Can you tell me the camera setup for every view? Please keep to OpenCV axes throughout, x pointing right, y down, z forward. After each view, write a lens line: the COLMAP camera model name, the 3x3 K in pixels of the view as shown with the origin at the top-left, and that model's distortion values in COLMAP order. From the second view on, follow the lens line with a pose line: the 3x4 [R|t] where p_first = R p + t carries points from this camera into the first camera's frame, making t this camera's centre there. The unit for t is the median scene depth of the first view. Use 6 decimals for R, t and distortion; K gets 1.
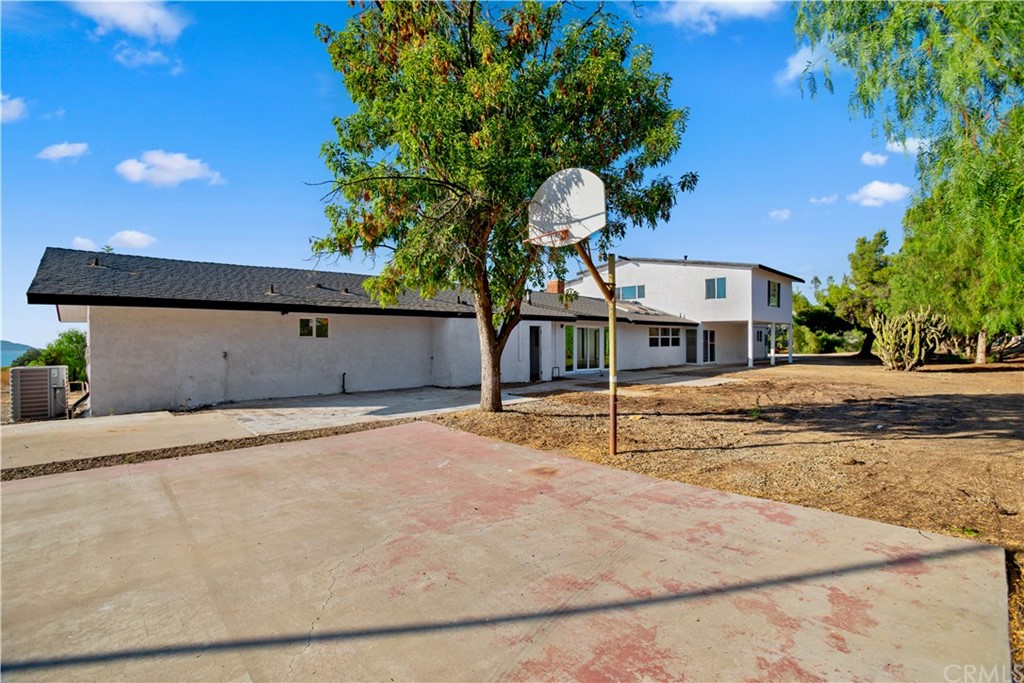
lens RADIAL K [[491.7, 0, 536.8], [0, 491.7, 337.4], [0, 0, 1]] dist [0.000618, 0.000395]
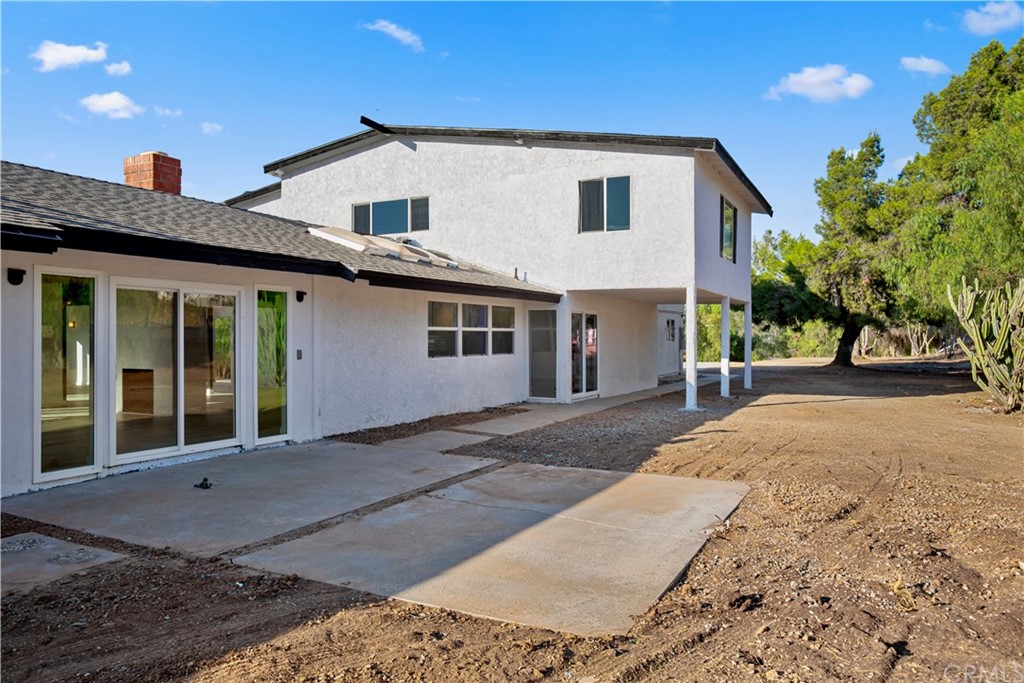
lens RADIAL K [[469.1, 0, 512.0], [0, 469.1, 341.5], [0, 0, 1]] dist [-0.041826, 0.000739]
pose [[0.960705, 0.000910, 0.277570, 0.188744], [-0.005540, 0.999858, 0.015896, 0.002307], [-0.277517, -0.016809, 0.960574, 0.652855]]
